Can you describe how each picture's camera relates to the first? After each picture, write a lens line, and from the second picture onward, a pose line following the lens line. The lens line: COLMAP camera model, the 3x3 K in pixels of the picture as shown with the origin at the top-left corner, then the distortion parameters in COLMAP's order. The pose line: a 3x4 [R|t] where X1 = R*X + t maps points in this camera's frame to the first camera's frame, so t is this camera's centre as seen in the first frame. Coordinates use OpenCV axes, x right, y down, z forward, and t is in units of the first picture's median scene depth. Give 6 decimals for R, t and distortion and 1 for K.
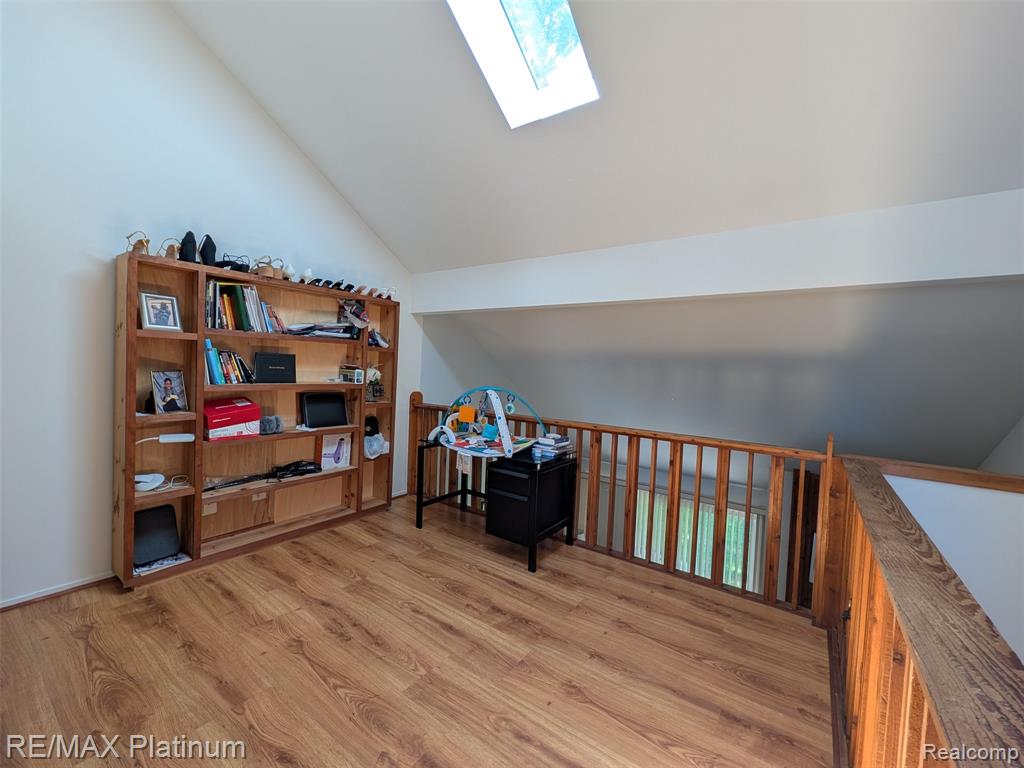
lens RADIAL K [[407.0, 0, 512.0], [0, 407.0, 384.0], [0, 0, 1]] dist [0.000267, 0.000052]
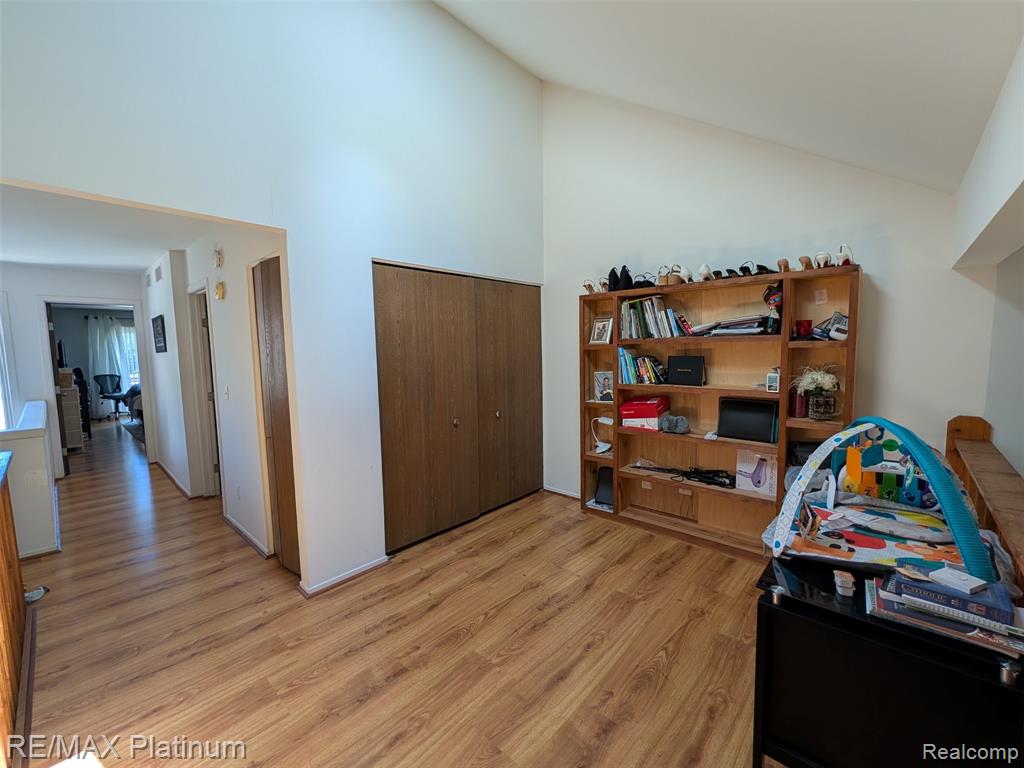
lens RADIAL K [[407.0, 0, 512.0], [0, 407.0, 384.0], [0, 0, 1]] dist [0.000267, 0.000052]
pose [[-0.085724, 0.050919, -0.995017, 0.524221], [-0.030502, 0.998091, 0.053705, -0.051843], [0.995852, 0.034954, -0.084007, 0.720693]]
